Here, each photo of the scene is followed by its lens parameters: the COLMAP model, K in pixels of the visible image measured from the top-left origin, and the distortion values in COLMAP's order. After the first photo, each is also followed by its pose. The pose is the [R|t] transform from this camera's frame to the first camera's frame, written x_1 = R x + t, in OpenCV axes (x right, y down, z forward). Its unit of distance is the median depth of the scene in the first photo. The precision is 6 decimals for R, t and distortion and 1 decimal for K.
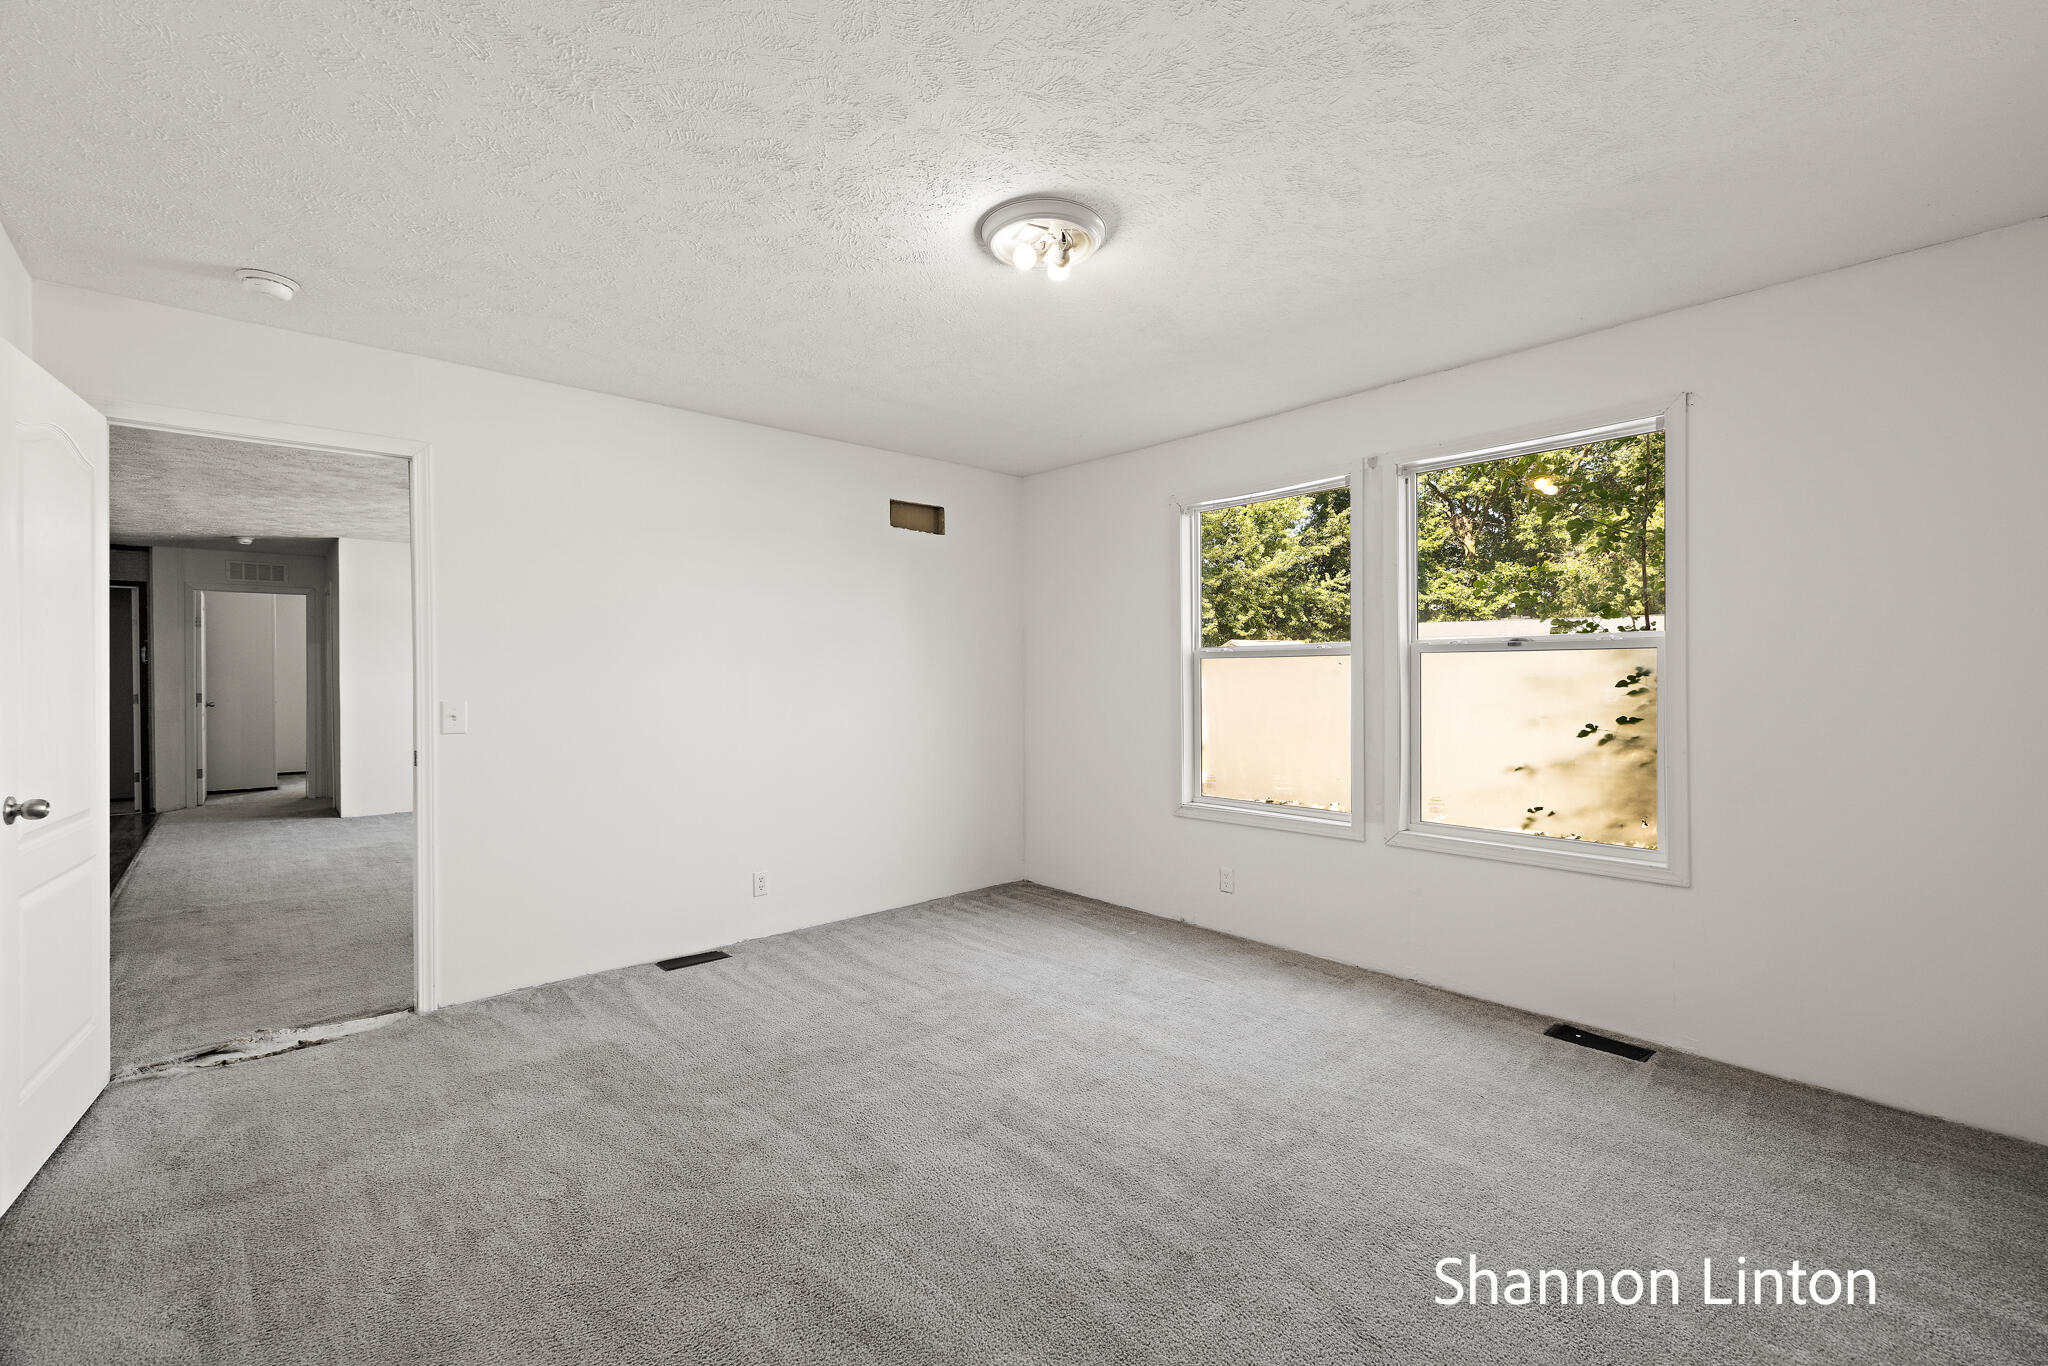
lens RADIAL K [[888.6, 0, 1023.9], [0, 888.6, 671.4], [0, 0, 1]] dist [0.001735, -0.000065]
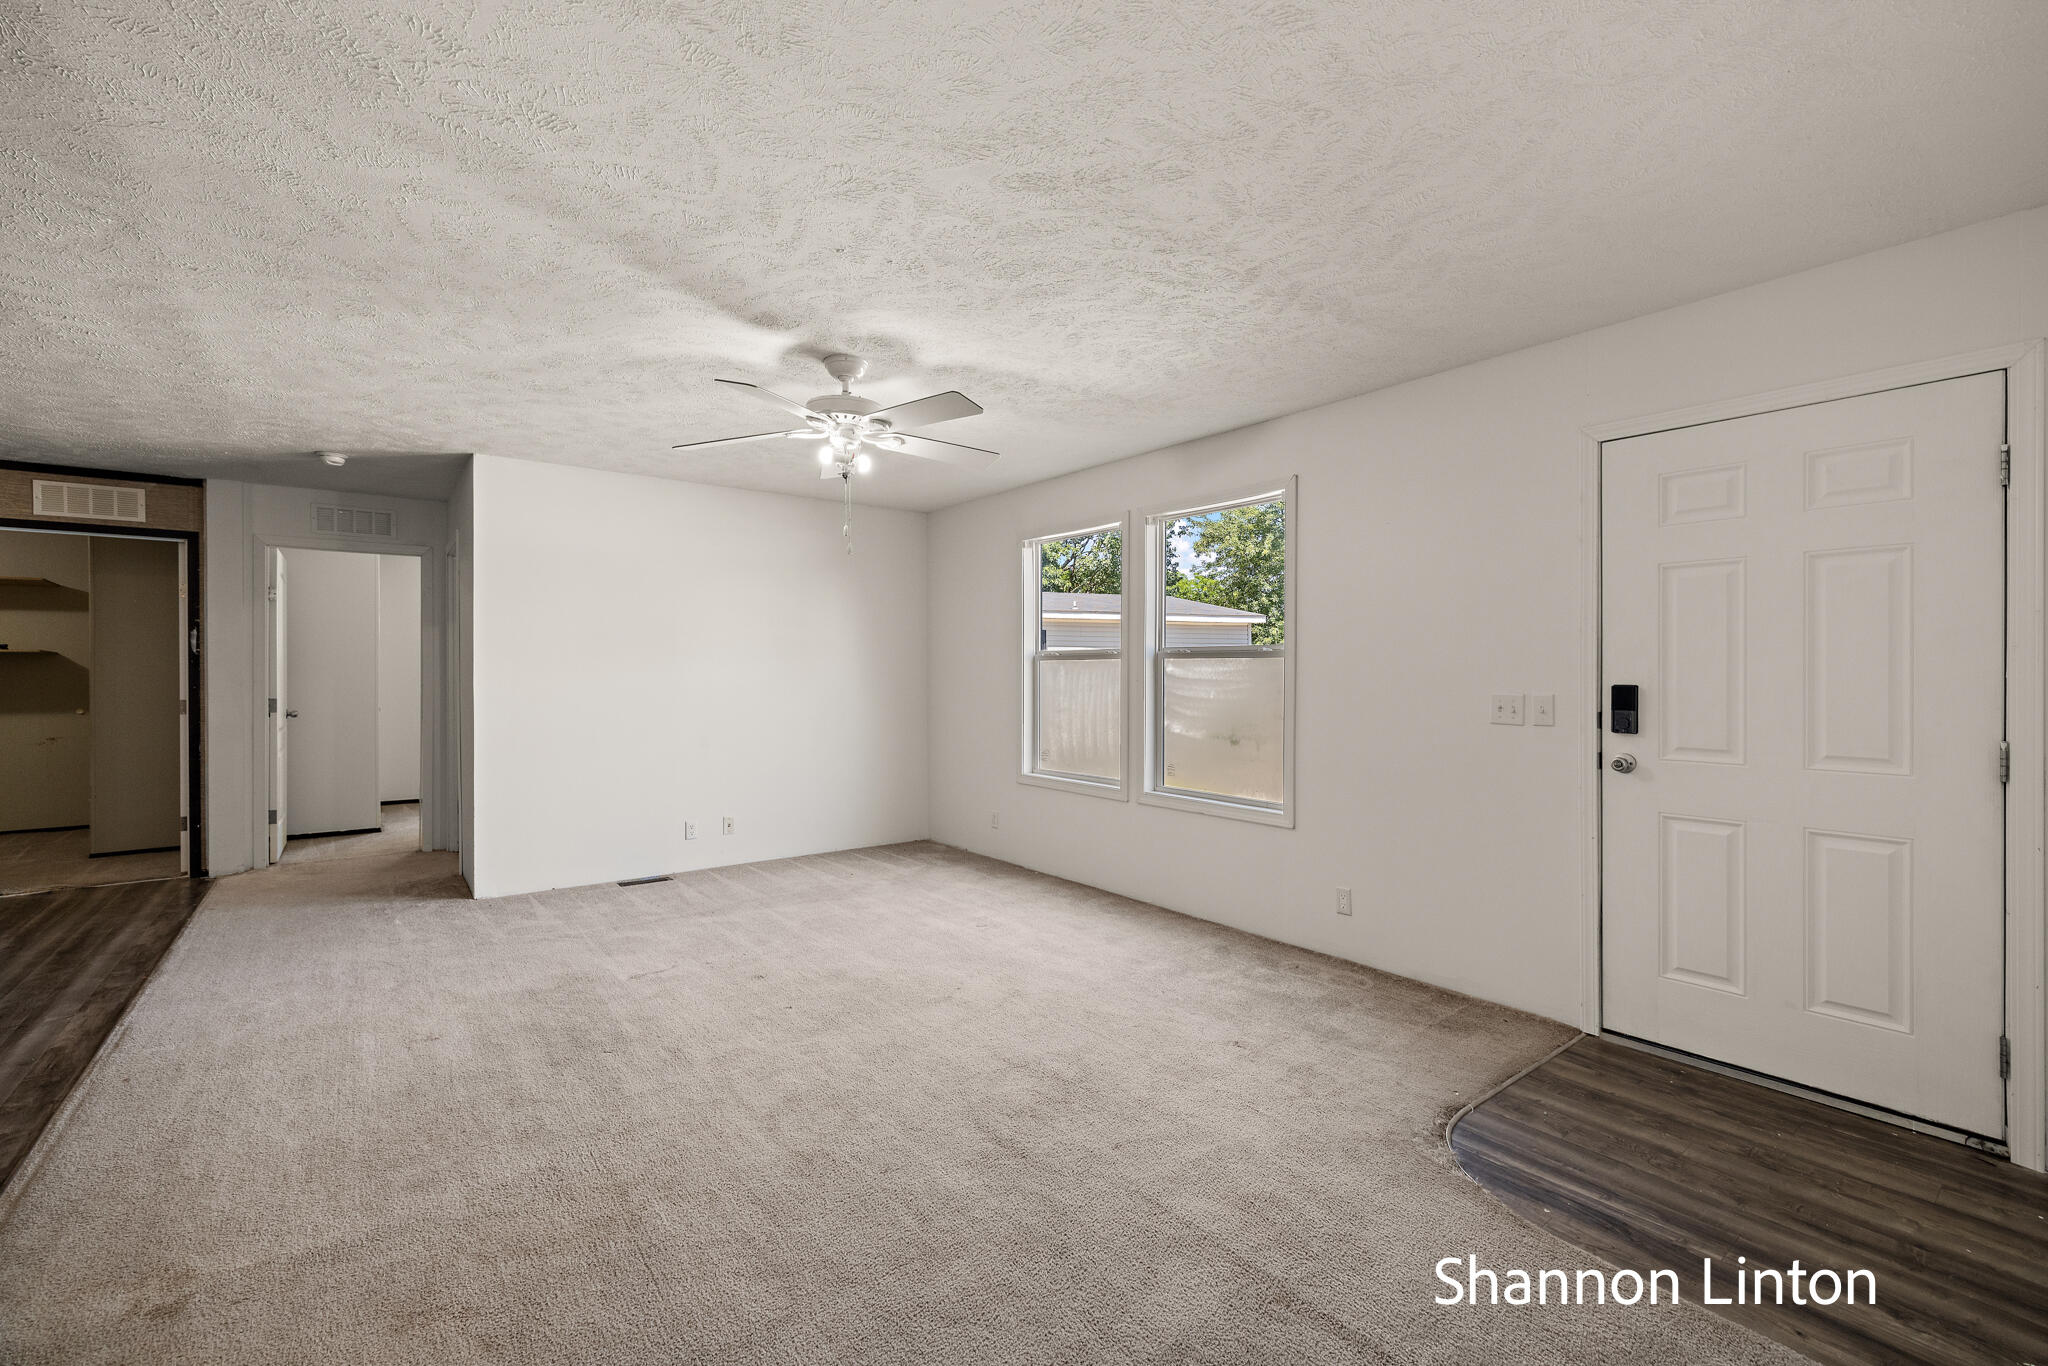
lens RADIAL K [[868.6, 0, 1003.8], [0, 868.6, 671.5], [0, 0, 1]] dist [0.000139, 0.000429]
pose [[0.996778, 0.003884, -0.080121, -0.317524], [-0.004156, 0.999986, -0.003224, 0.003733], [0.080107, 0.003546, 0.996780, 0.383266]]
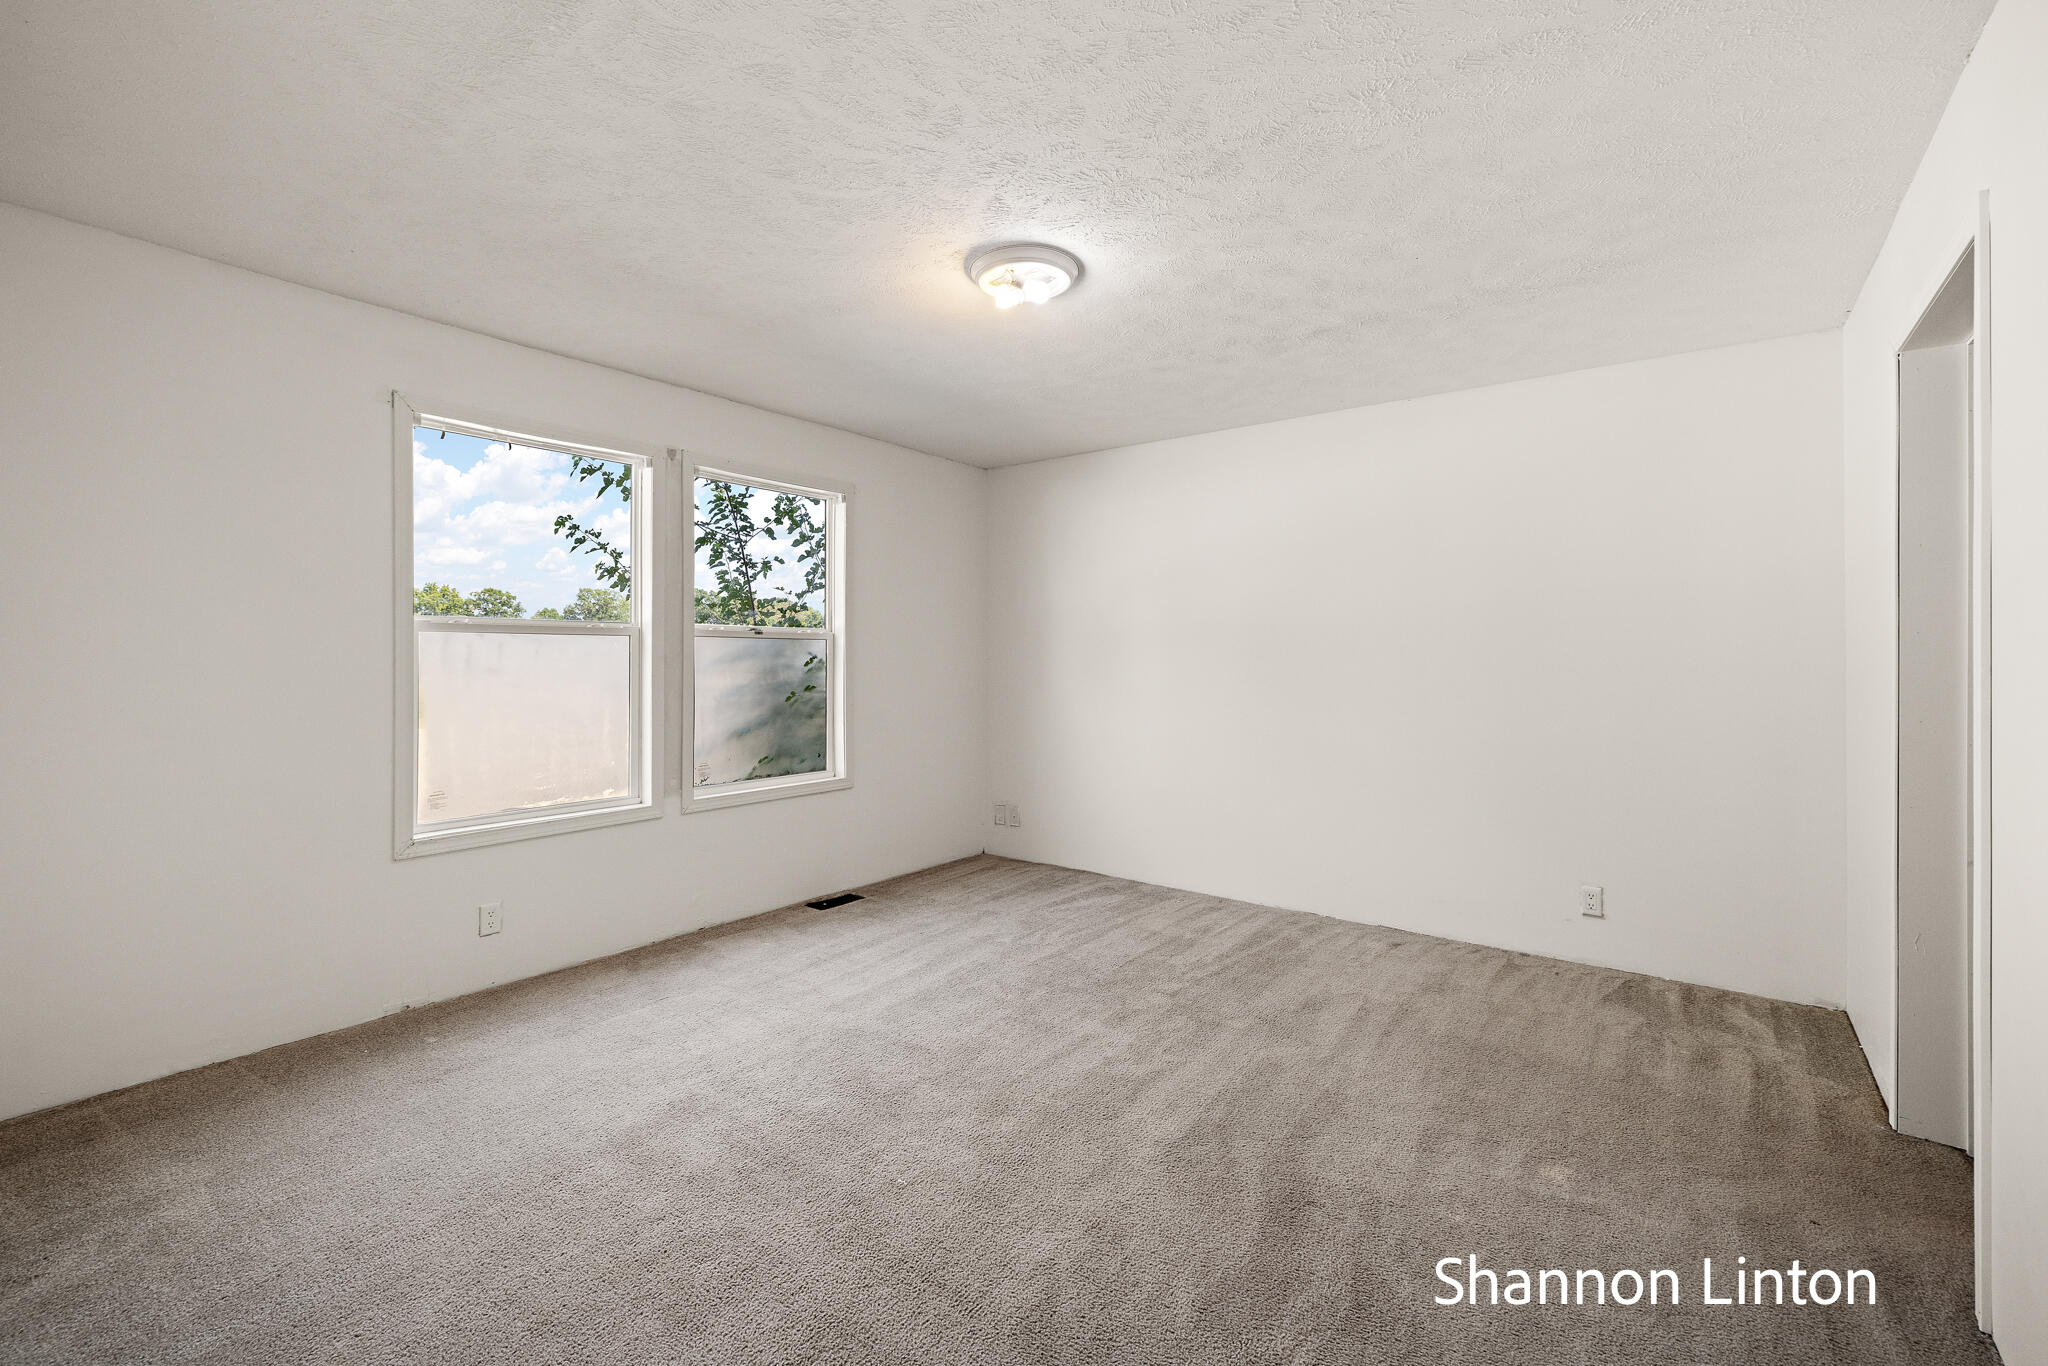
lens RADIAL K [[860.1, 0, 1012.9], [0, 860.1, 657.6], [0, 0, 1]] dist [-0.000192, 0.000204]
pose [[-0.174450, 0.003439, 0.984660, -3.413917], [-0.001678, 0.999991, -0.003789, 0.046928], [-0.984665, -0.002313, -0.174443, 3.933267]]
